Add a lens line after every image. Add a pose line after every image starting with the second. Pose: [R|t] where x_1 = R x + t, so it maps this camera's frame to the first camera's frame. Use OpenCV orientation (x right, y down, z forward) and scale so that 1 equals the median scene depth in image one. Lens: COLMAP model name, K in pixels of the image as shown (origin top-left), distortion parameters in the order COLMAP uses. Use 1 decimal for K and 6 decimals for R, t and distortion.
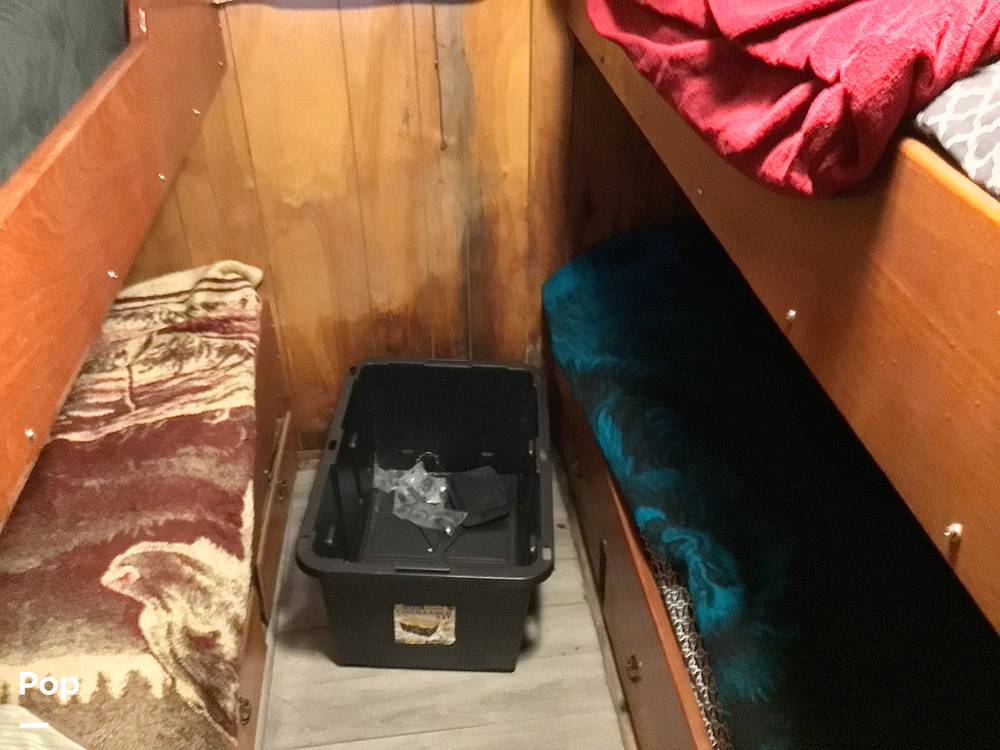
lens RADIAL K [[889.6, 0, 500.0], [0, 889.6, 375.0], [0, 0, 1]] dist [0.098163, -0.178419]
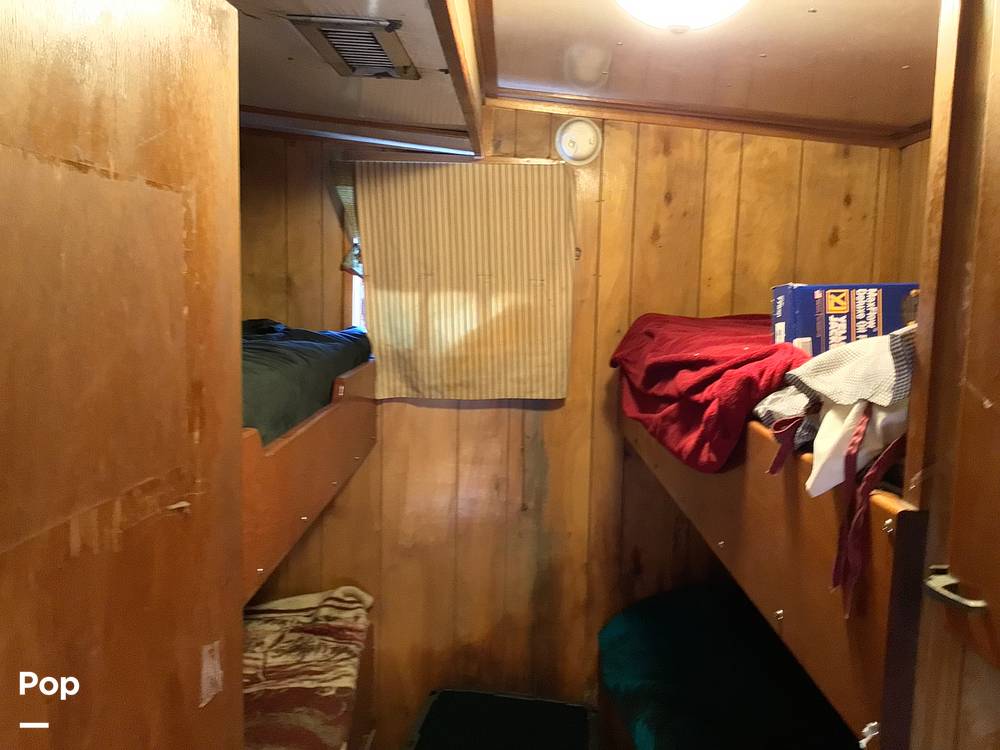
lens RADIAL K [[889.6, 0, 500.0], [0, 889.6, 375.0], [0, 0, 1]] dist [0.098163, -0.178419]
pose [[0.992981, 0.037242, -0.112260, 0.044892], [-0.086261, 0.877405, -0.471932, 0.204811], [0.080921, 0.478303, 0.874459, -0.259014]]
